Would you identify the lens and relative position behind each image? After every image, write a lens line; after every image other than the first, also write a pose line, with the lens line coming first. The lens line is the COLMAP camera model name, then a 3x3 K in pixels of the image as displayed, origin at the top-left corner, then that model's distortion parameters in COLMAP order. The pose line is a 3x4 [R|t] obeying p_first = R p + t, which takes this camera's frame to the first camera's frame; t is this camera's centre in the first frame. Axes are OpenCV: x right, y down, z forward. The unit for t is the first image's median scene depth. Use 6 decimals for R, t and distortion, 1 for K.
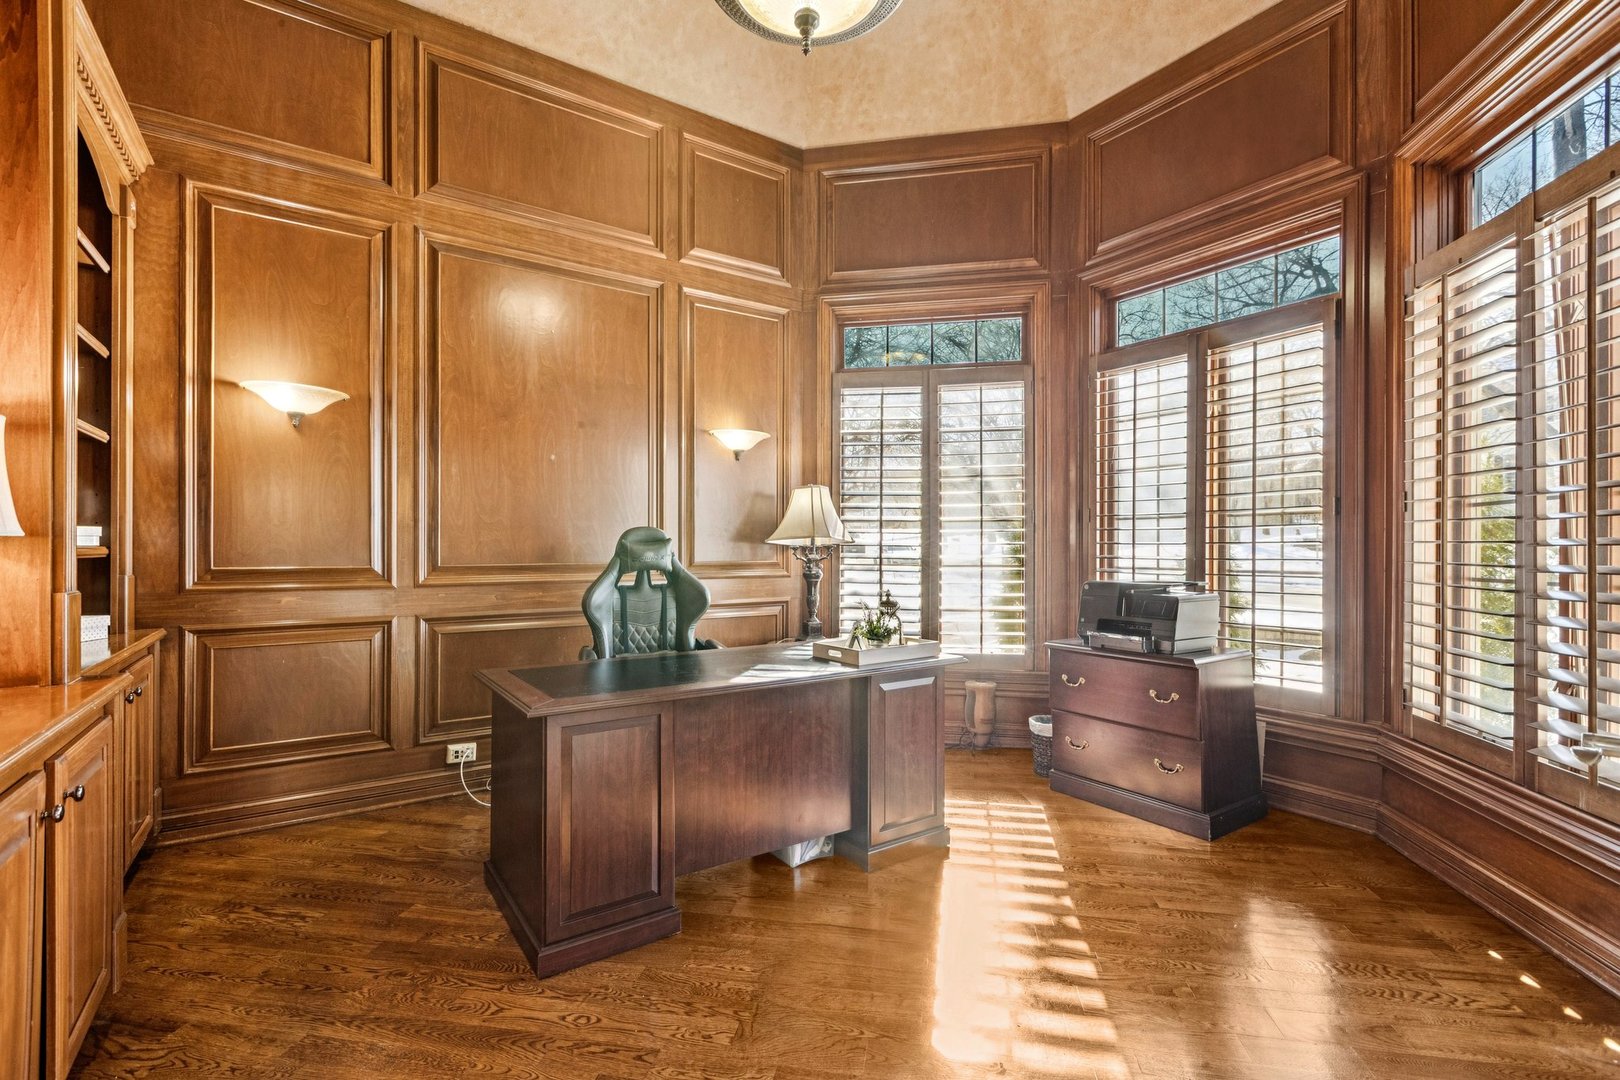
lens RADIAL K [[737.2, 0, 813.0], [0, 737.2, 545.8], [0, 0, 1]] dist [0.002044, -0.000714]
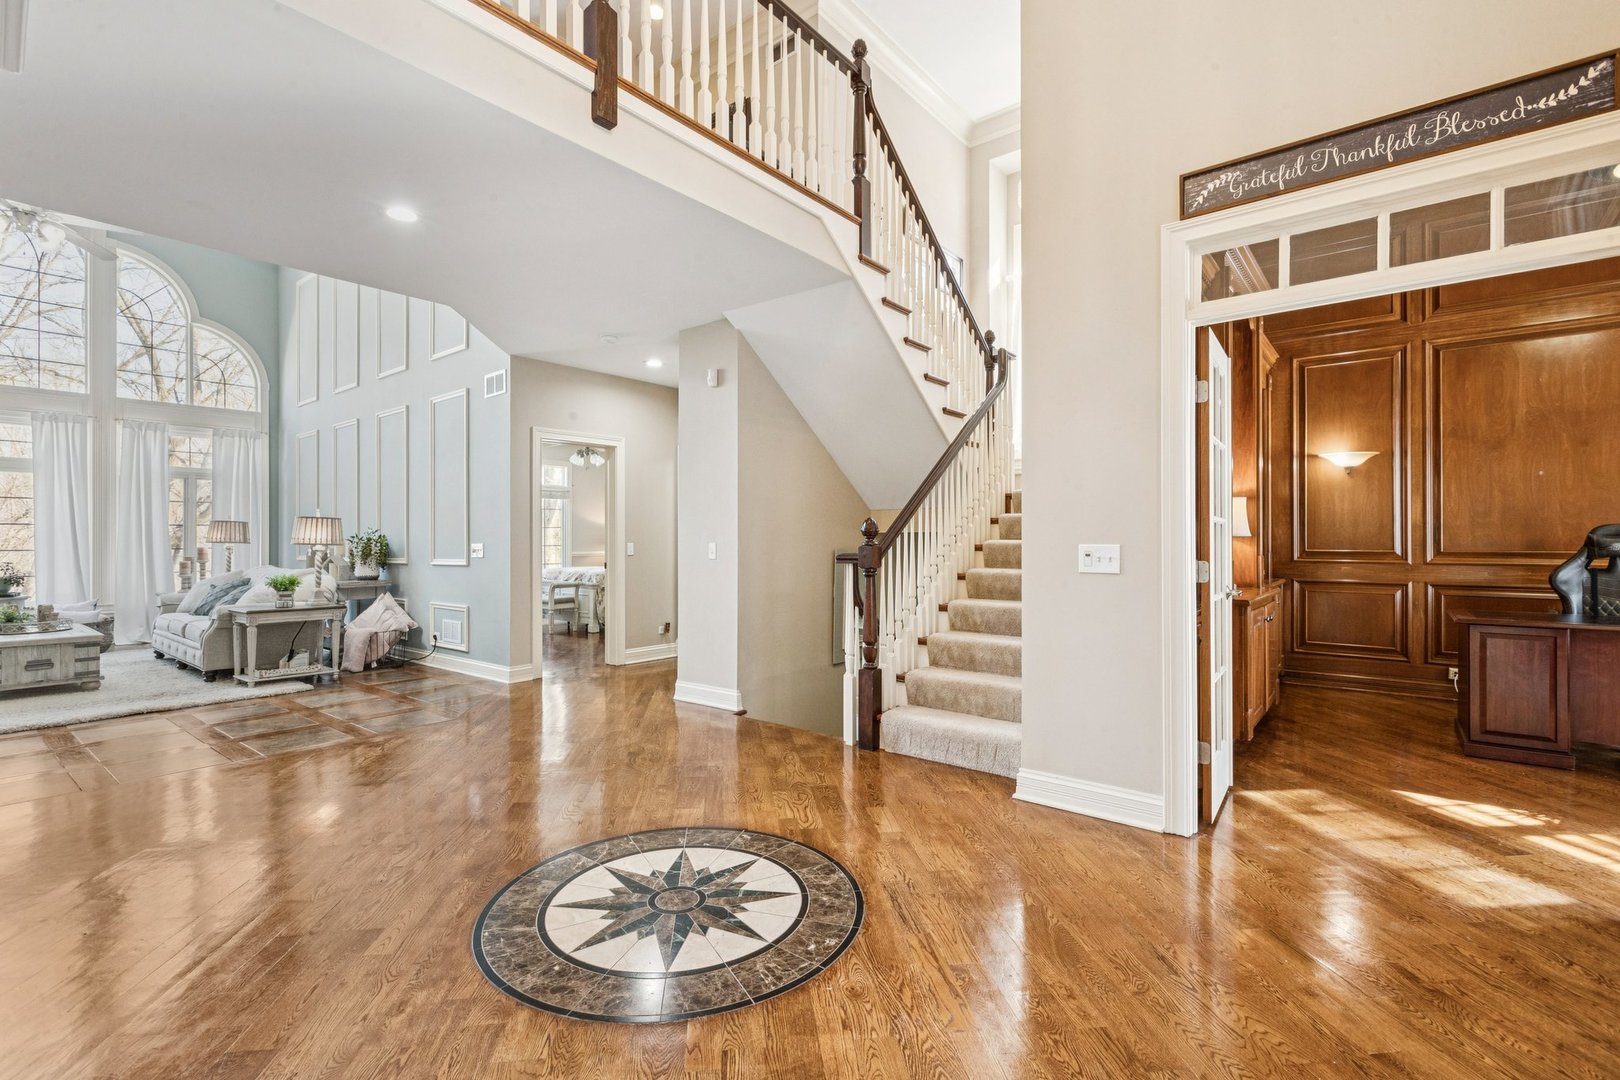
lens RADIAL K [[737.2, 0, 808.7], [0, 737.2, 541.0], [0, 0, 1]] dist [0.002044, -0.000714]
pose [[0.277054, -0.002875, -0.960850, 0.635606], [0.006201, 0.999980, -0.001205, -0.001675], [0.960834, -0.005624, 0.277066, -0.736283]]
